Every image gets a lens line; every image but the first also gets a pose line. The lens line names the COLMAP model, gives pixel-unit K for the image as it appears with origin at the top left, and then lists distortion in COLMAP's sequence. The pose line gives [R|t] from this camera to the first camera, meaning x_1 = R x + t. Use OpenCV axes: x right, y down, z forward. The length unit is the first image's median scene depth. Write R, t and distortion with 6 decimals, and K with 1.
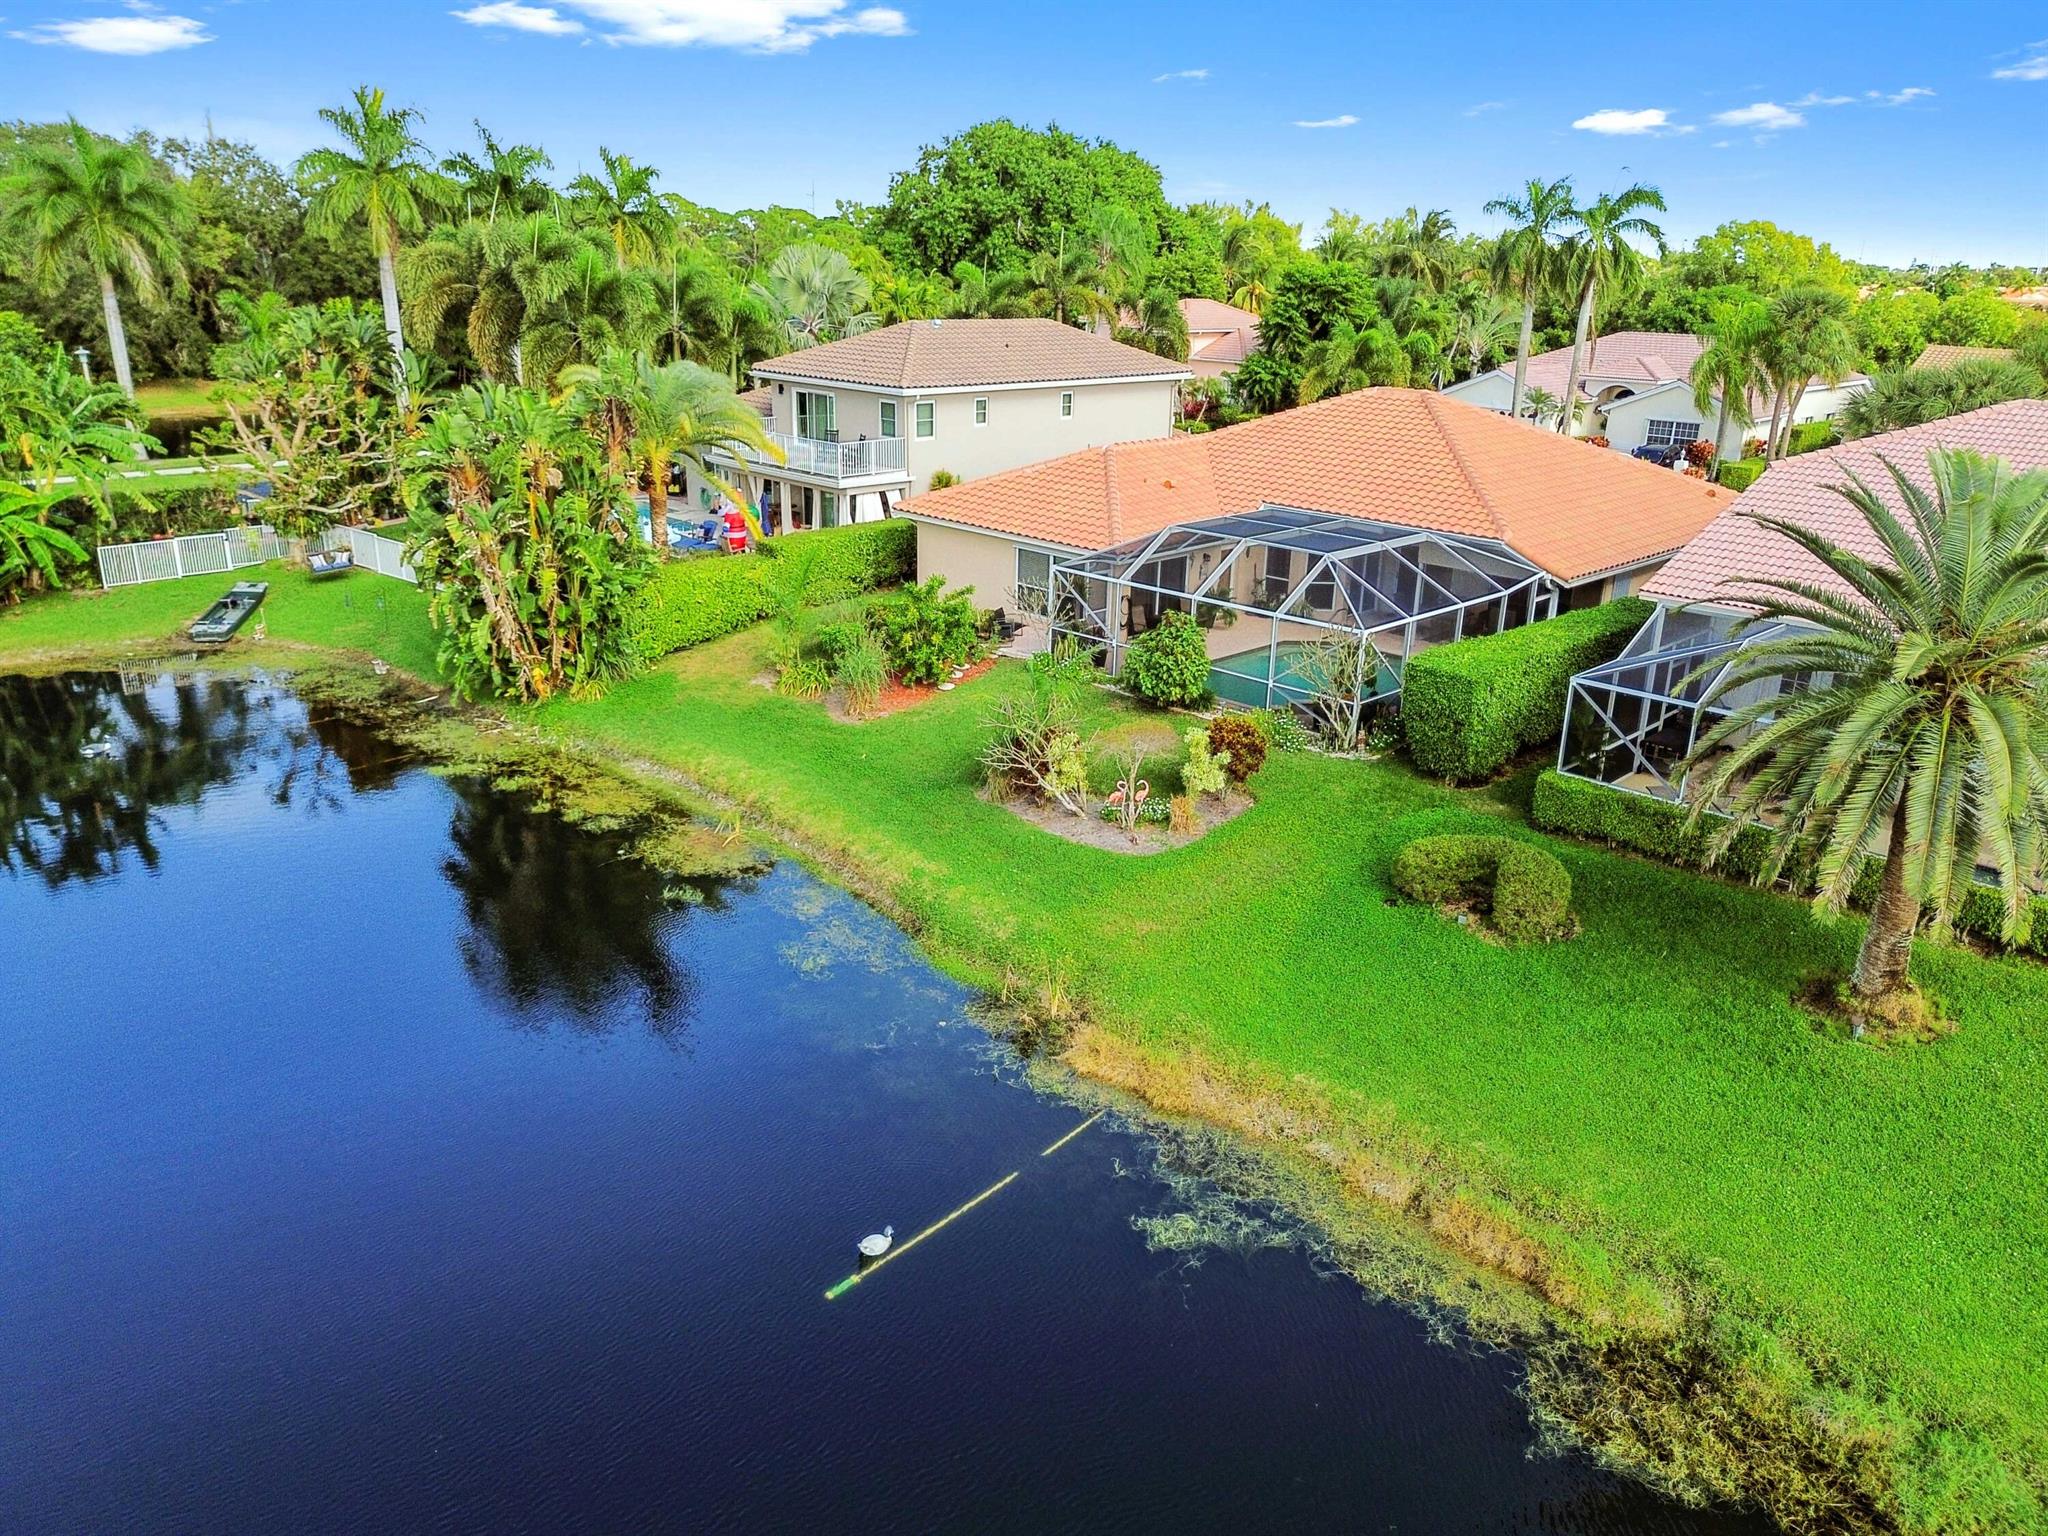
lens RADIAL K [[1456.1, 0, 1024.0], [0, 1456.1, 768.0], [0, 0, 1]] dist [0.060193, -0.051211]
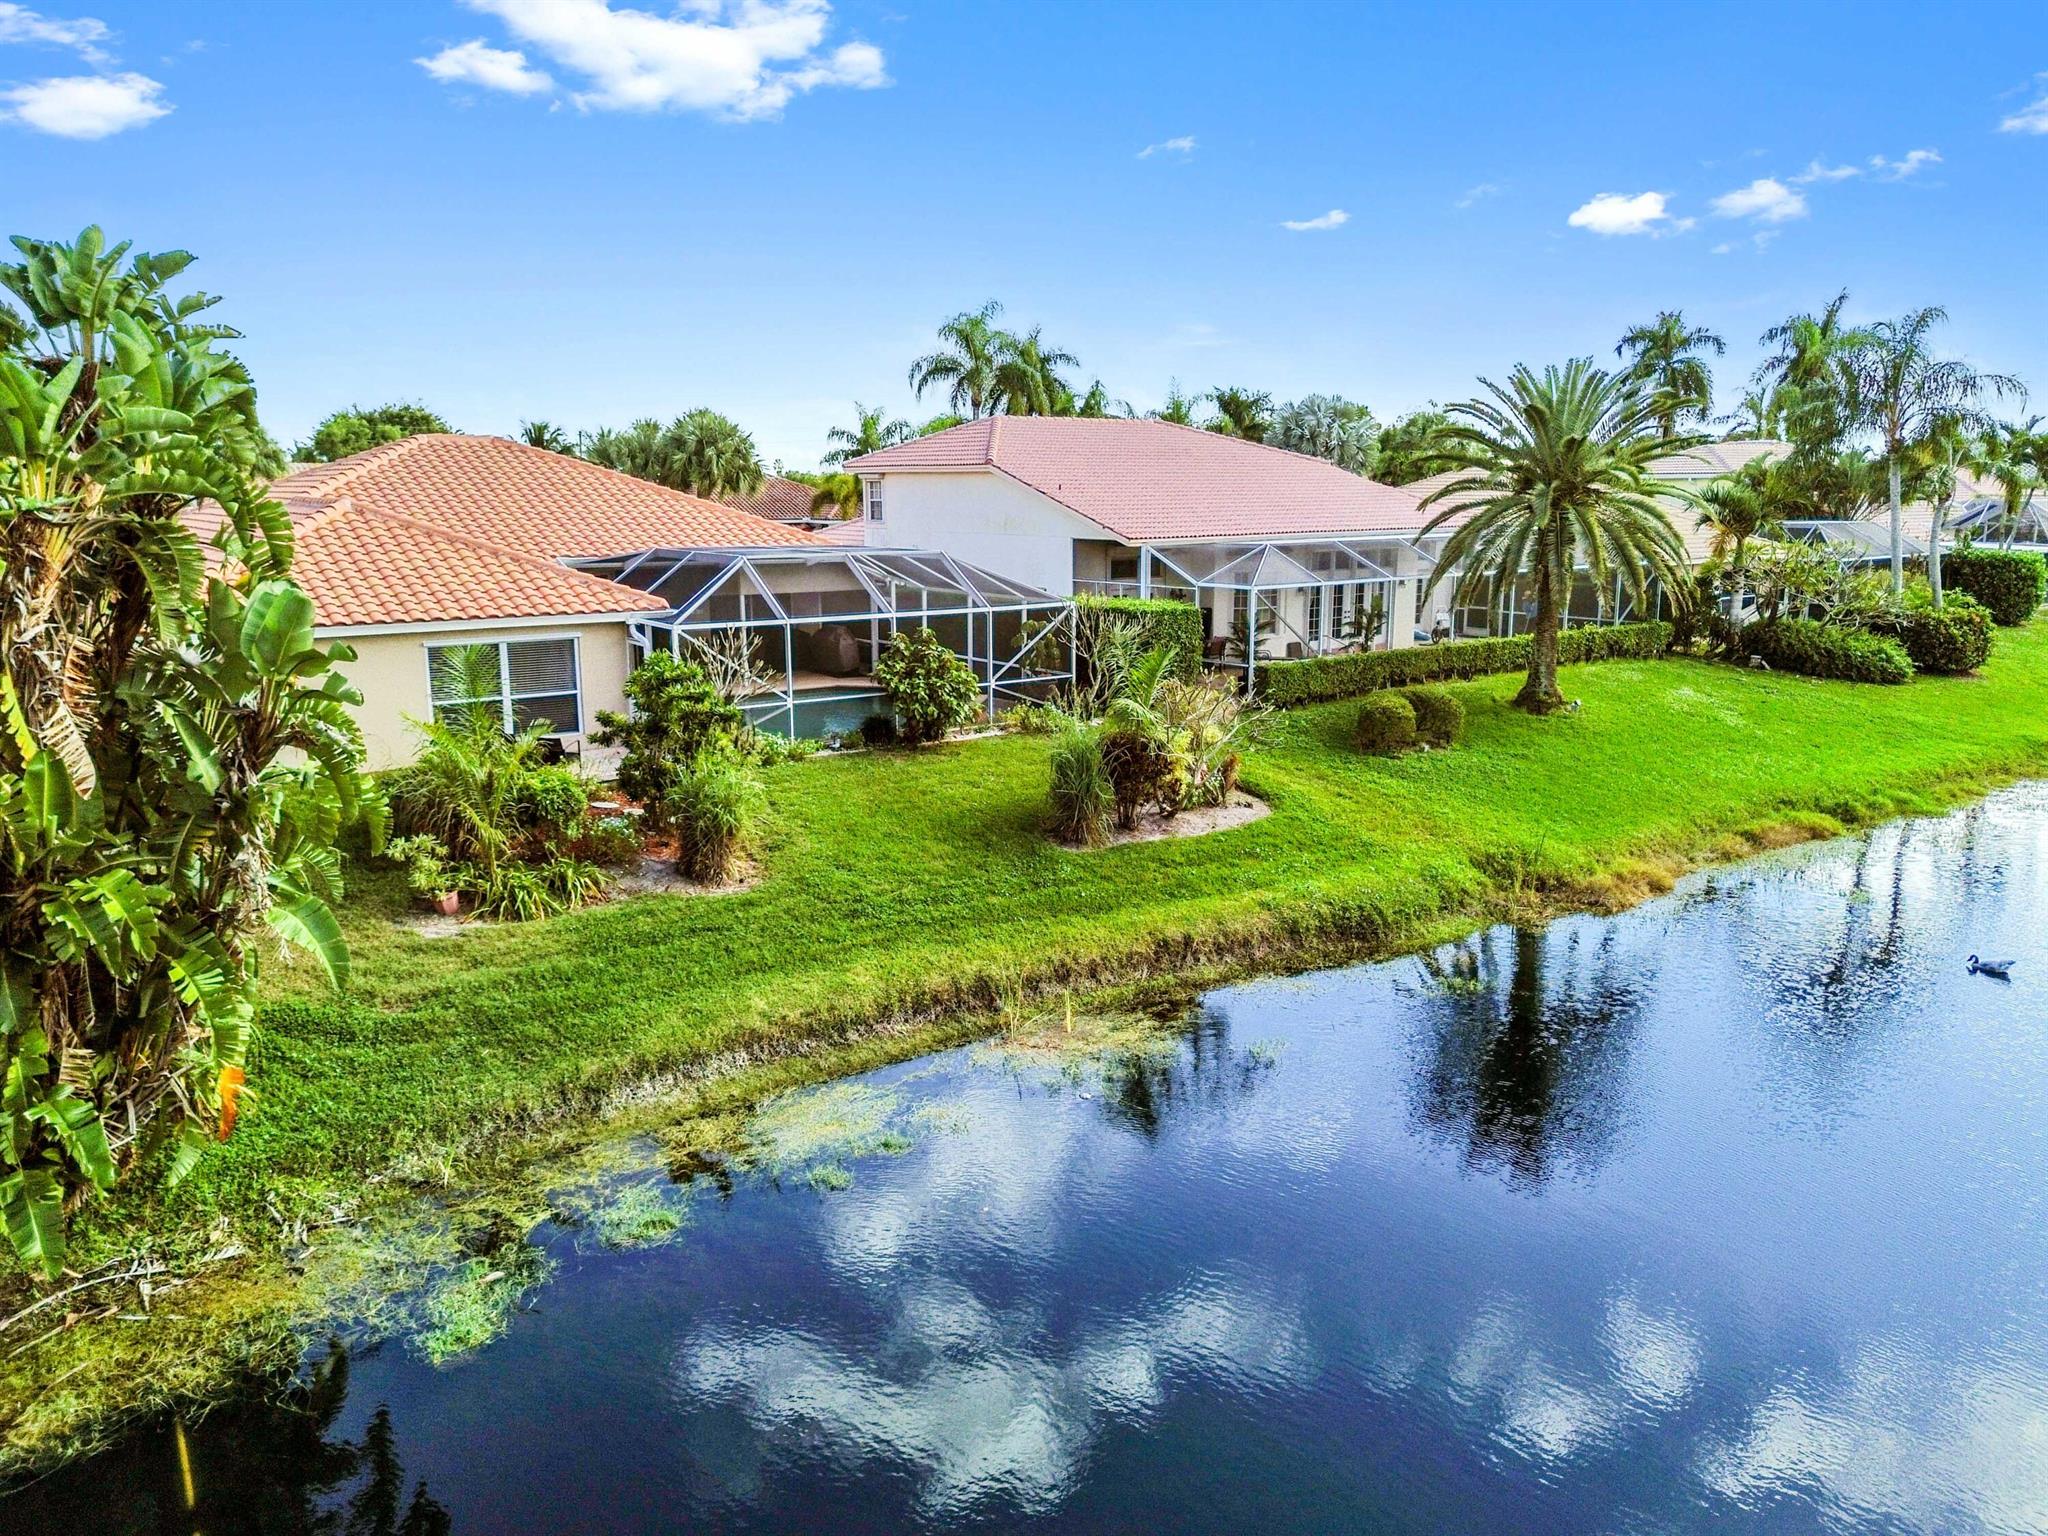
lens RADIAL K [[1456.1, 0, 1024.0], [0, 1456.1, 768.0], [0, 0, 1]] dist [0.060193, -0.051211]
pose [[0.147566, -0.211598, 0.966152, -0.735305], [0.333449, 0.930300, 0.152817, -0.142162], [-0.931148, 0.299612, 0.207838, 0.804030]]
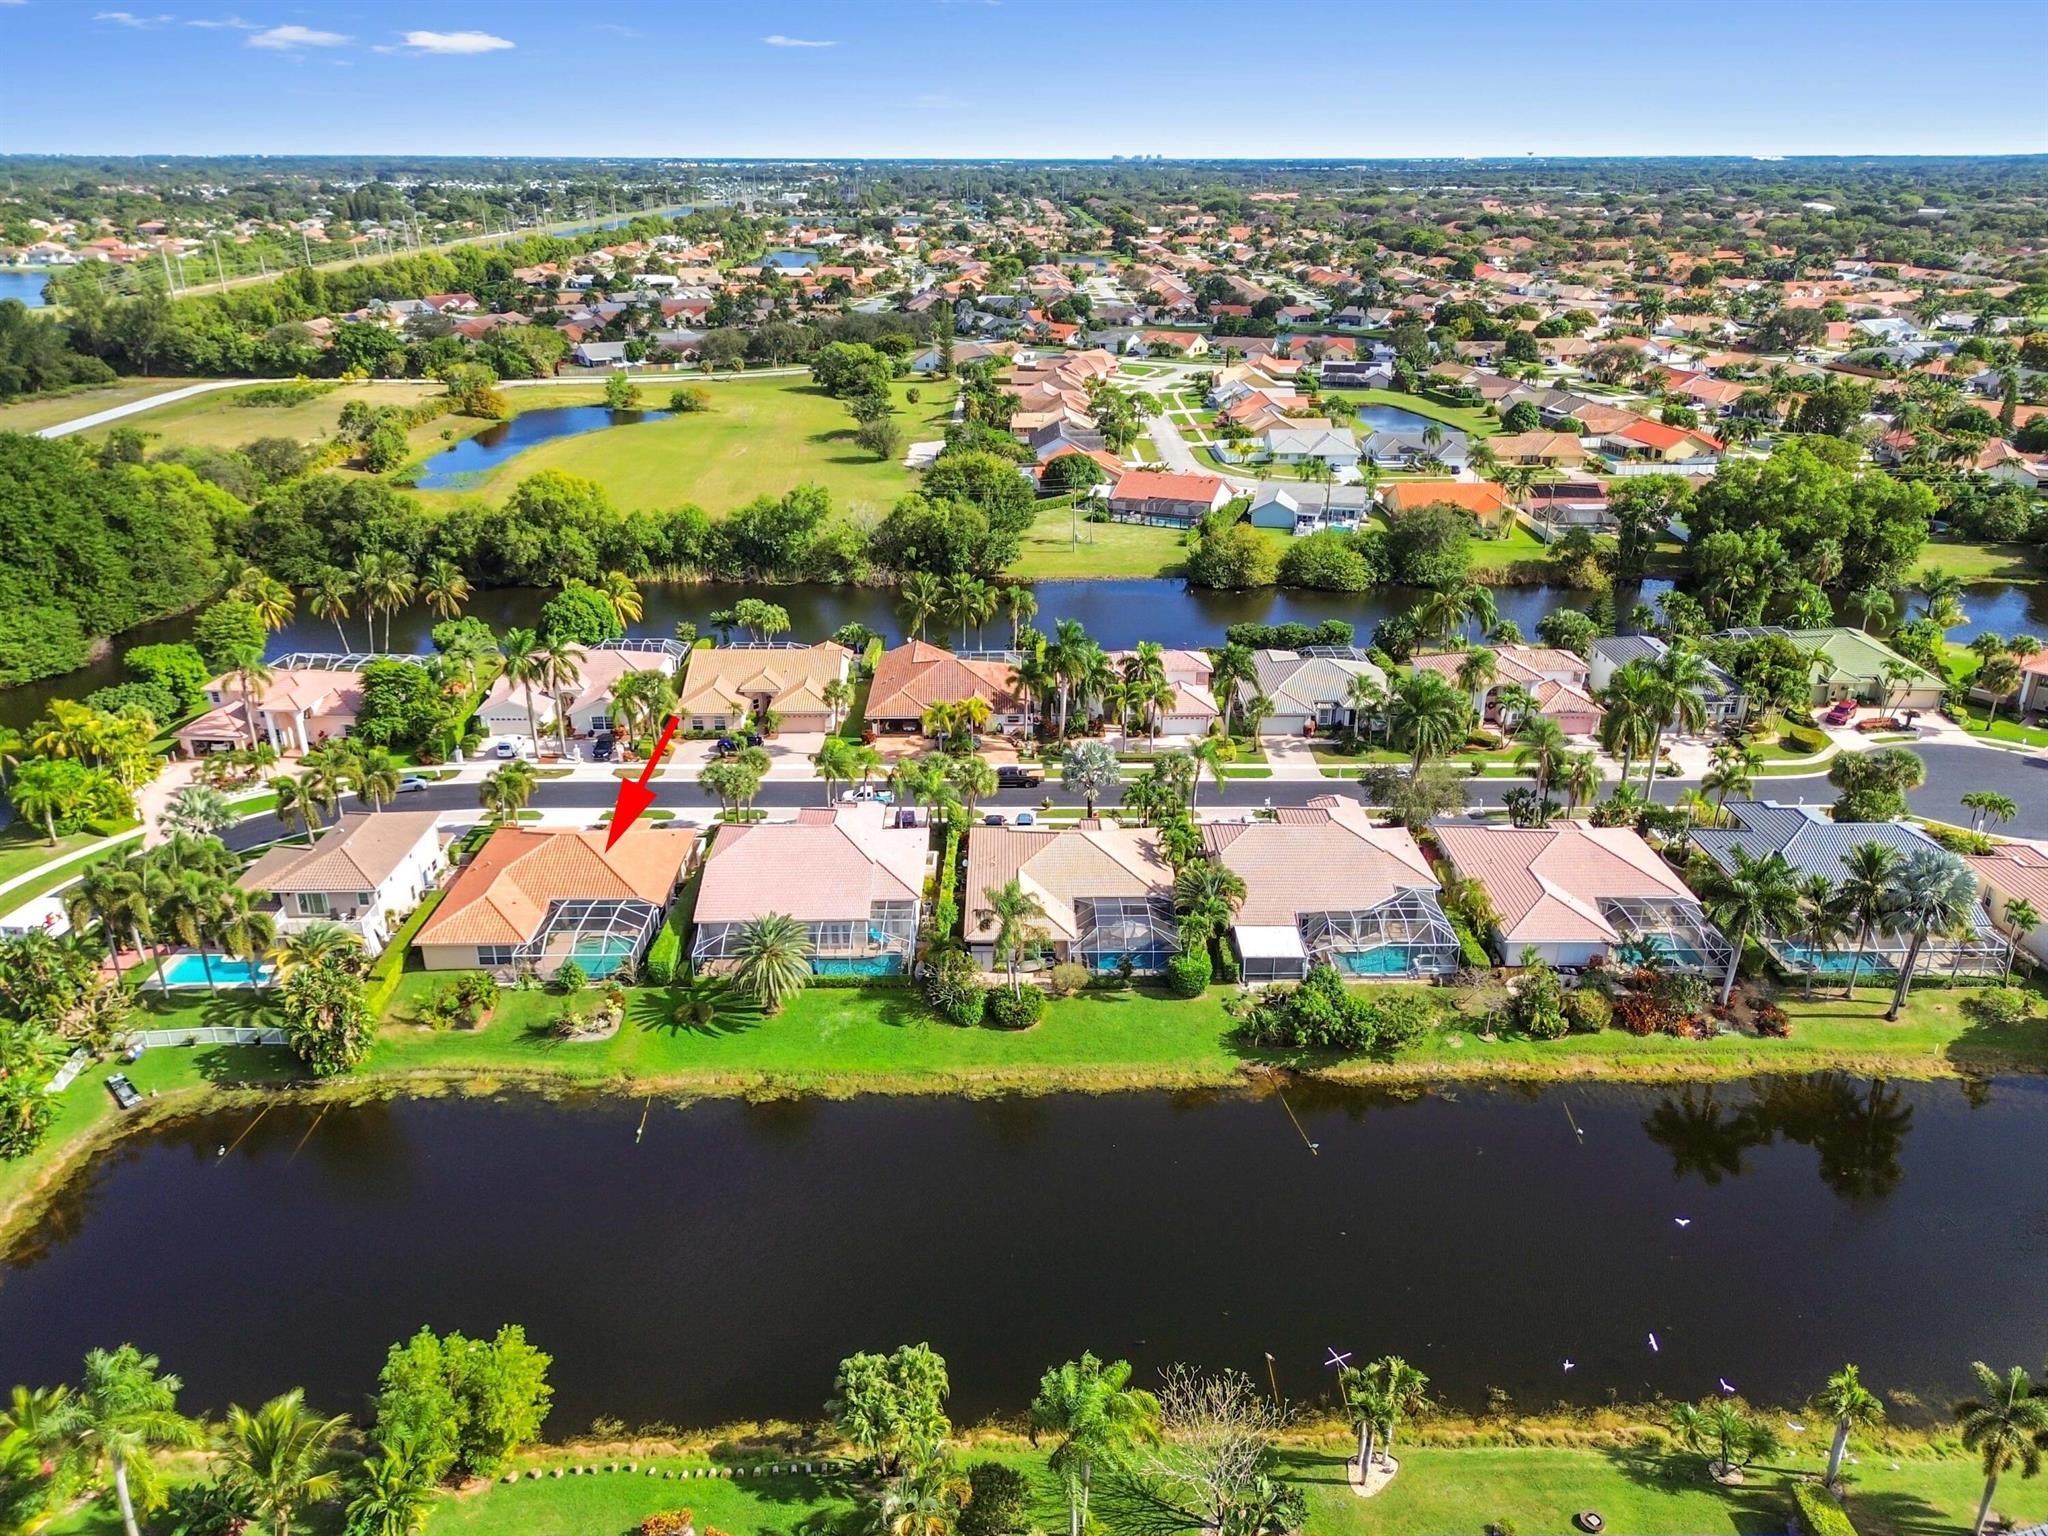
lens RADIAL K [[1456.1, 0, 1024.0], [0, 1456.1, 768.0], [0, 0, 1]] dist [0.060193, -0.051211]
pose [[0.694538, -0.295380, 0.656024, -1.296109], [0.251341, 0.953998, 0.163449, -0.850255], [-0.674125, 0.051364, 0.736829, -2.302720]]
